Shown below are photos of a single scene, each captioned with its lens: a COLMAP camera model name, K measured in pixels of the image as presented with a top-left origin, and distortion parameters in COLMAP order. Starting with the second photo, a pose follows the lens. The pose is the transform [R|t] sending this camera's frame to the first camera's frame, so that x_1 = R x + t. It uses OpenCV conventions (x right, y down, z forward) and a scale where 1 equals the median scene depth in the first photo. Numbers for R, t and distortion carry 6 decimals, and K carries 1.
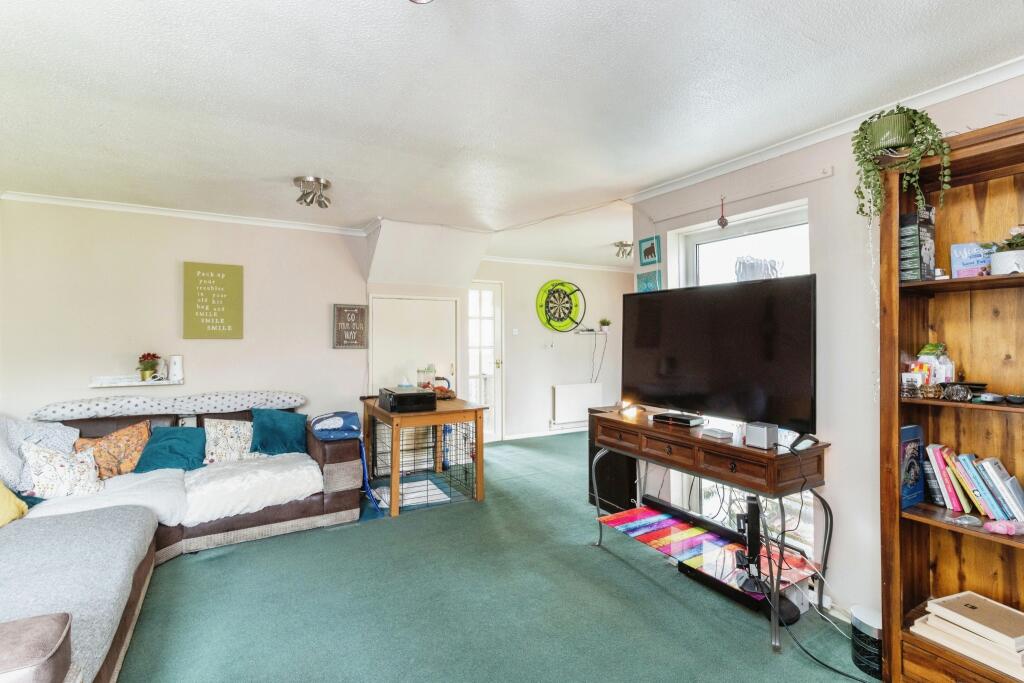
lens RADIAL K [[477.4, 0, 511.8], [0, 477.4, 338.3], [0, 0, 1]] dist [0.003295, 0.000089]
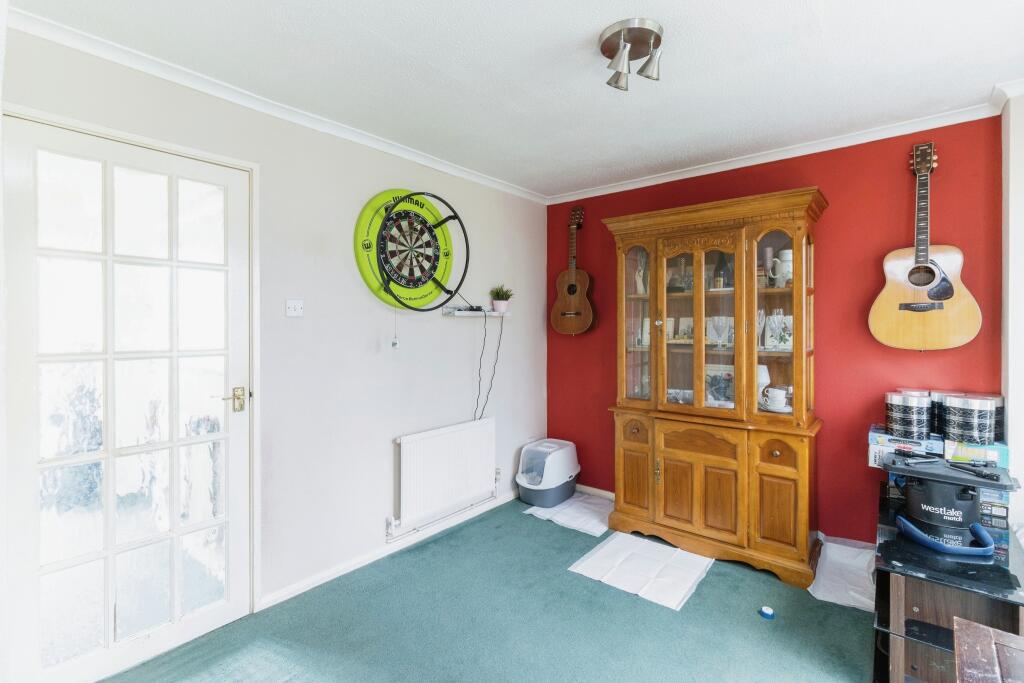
lens RADIAL K [[477.4, 0, 498.3], [0, 477.4, 325.8], [0, 0, 1]] dist [0.003295, 0.000089]
pose [[0.944546, 0.001402, 0.328376, 0.032850], [-0.001884, 0.999998, 0.001150, -0.000829], [-0.328373, -0.001705, 0.944546, 0.566447]]
